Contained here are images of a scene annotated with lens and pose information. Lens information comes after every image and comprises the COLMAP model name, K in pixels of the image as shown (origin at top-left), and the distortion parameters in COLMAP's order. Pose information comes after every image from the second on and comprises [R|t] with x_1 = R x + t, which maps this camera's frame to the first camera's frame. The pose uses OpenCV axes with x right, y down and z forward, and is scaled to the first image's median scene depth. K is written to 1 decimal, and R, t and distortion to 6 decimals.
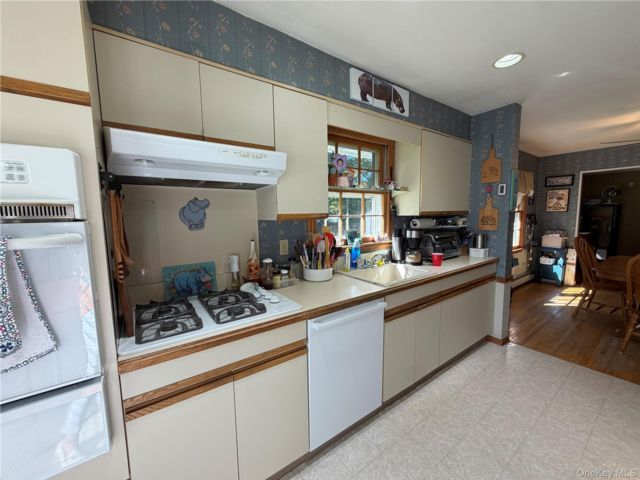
lens RADIAL K [[257.1, 0, 319.7], [0, 257.1, 240.5], [0, 0, 1]] dist [0.003489, 0.000143]
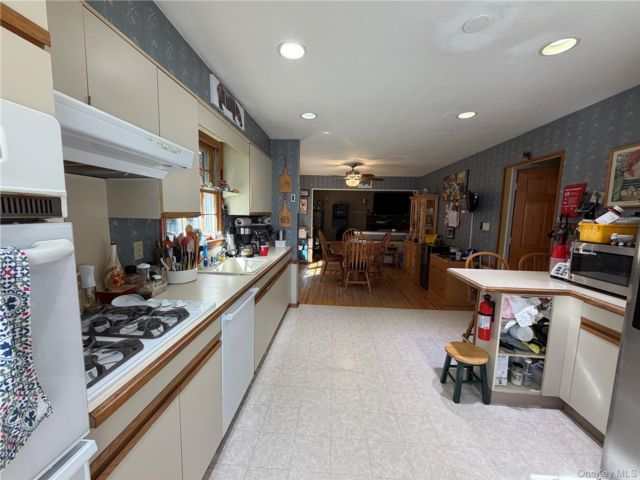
lens RADIAL K [[257.1, 0, 318.6], [0, 257.1, 240.7], [0, 0, 1]] dist [0.003489, 0.000143]
pose [[0.625461, -0.054557, 0.778346, -0.330732], [0.045785, 0.998400, 0.033190, -0.004834], [-0.778911, 0.014877, 0.626958, 0.009027]]
